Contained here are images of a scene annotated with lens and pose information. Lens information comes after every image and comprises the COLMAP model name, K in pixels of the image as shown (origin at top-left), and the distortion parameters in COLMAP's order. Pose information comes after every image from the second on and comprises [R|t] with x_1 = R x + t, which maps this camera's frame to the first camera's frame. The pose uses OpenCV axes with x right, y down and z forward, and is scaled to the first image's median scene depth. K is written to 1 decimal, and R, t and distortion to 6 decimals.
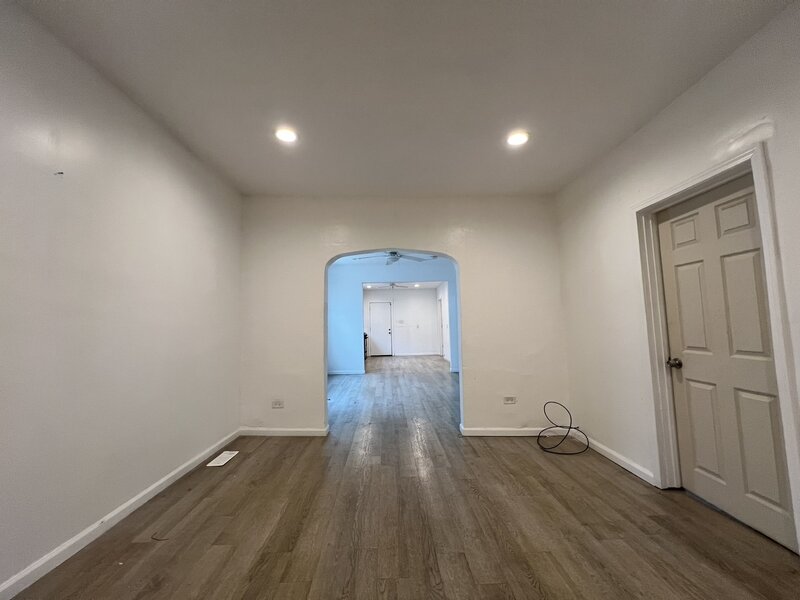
lens RADIAL K [[318.7, 0, 400.0], [0, 318.7, 296.3], [0, 0, 1]] dist [-0.002807, 0.000048]
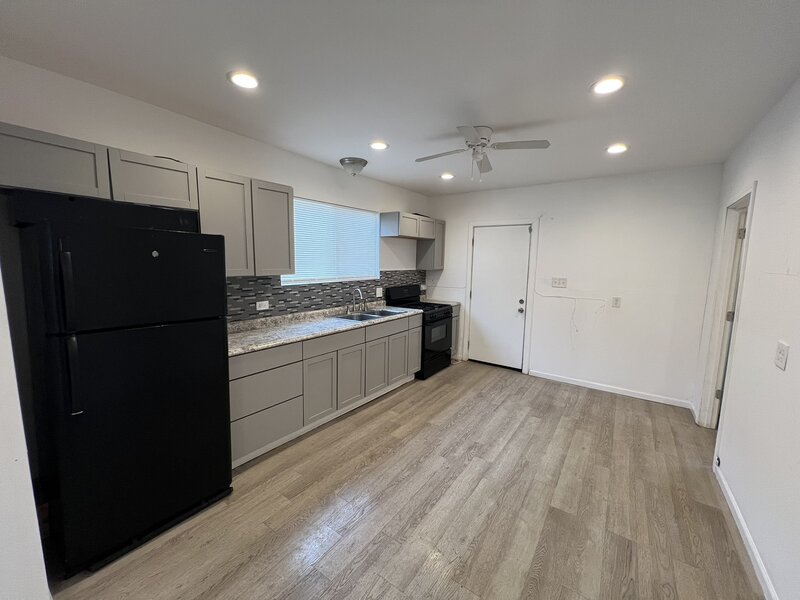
lens RADIAL K [[318.7, 0, 398.1], [0, 318.7, 296.9], [0, 0, 1]] dist [-0.002807, 0.000048]
pose [[0.785720, 0.110703, -0.608595, 0.641333], [0.020369, 0.978692, 0.204319, 0.196732], [0.618246, -0.172934, 0.766724, 5.385275]]
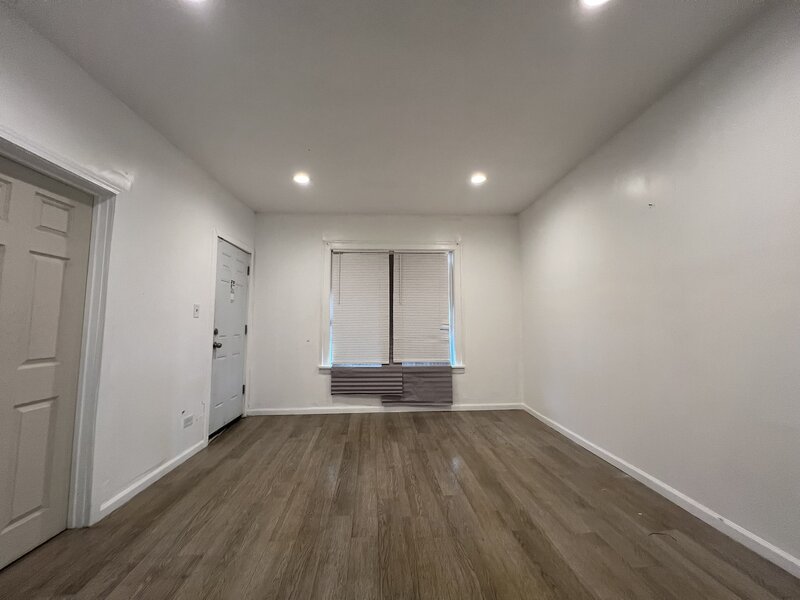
lens RADIAL K [[318.7, 0, 399.2], [0, 318.7, 298.0], [0, 0, 1]] dist [-0.002807, 0.000048]
pose [[-0.999035, 0.020376, -0.038910, 0.058354], [0.026744, 0.984929, -0.170880, 0.176254], [0.034842, -0.171756, -0.984523, 1.913031]]
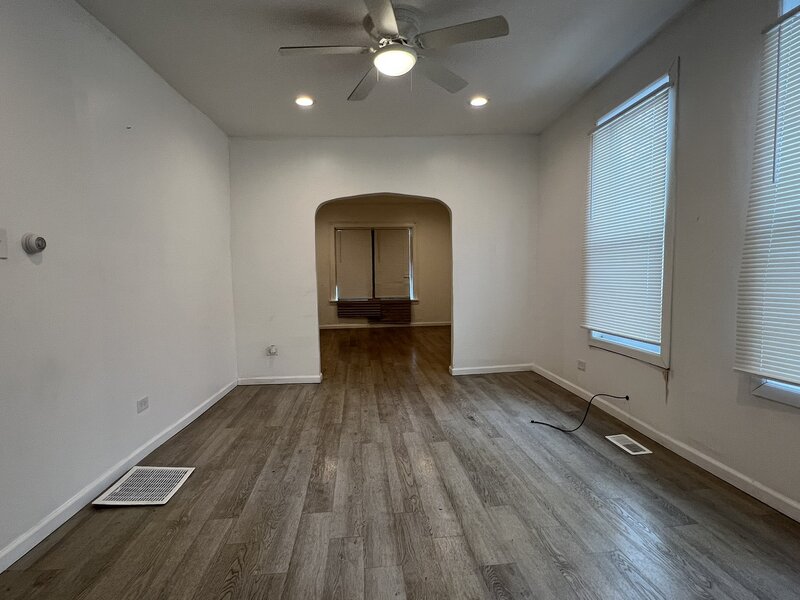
lens RADIAL K [[411.8, 0, 400.3], [0, 411.8, 301.1], [0, 0, 1]] dist [0.000517, 0.000177]
pose [[-0.997980, 0.037800, -0.051069, -0.069016], [0.039501, 0.998684, -0.032714, 0.579916], [0.049766, -0.034665, -0.998159, 5.656566]]
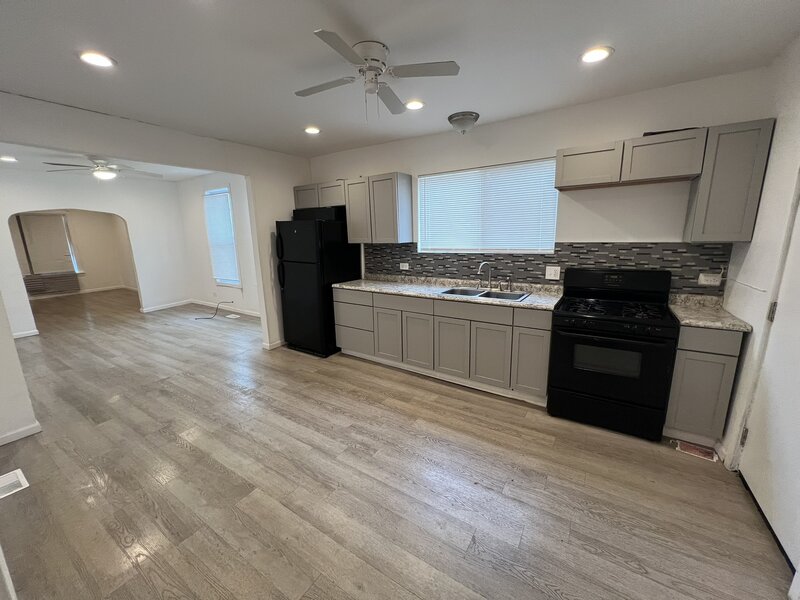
lens RADIAL K [[318.7, 0, 398.6], [0, 318.7, 297.6], [0, 0, 1]] dist [-0.002807, 0.000048]
pose [[-0.569651, 0.201170, -0.796887, 1.048857], [0.113309, 0.979546, 0.166283, 0.503104], [0.814039, 0.004429, -0.580794, 8.455969]]
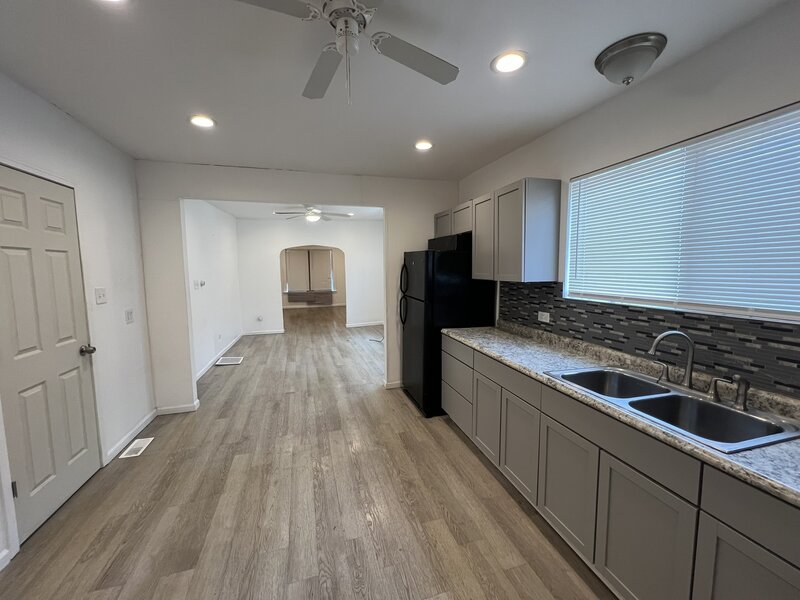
lens RADIAL K [[318.7, 0, 399.8], [0, 318.7, 297.9], [0, 0, 1]] dist [-0.002807, 0.000048]
pose [[-0.966708, 0.055910, -0.249699, -0.177873], [0.054516, 0.998435, 0.012502, 0.530225], [0.250007, -0.001527, -0.968243, 8.449458]]
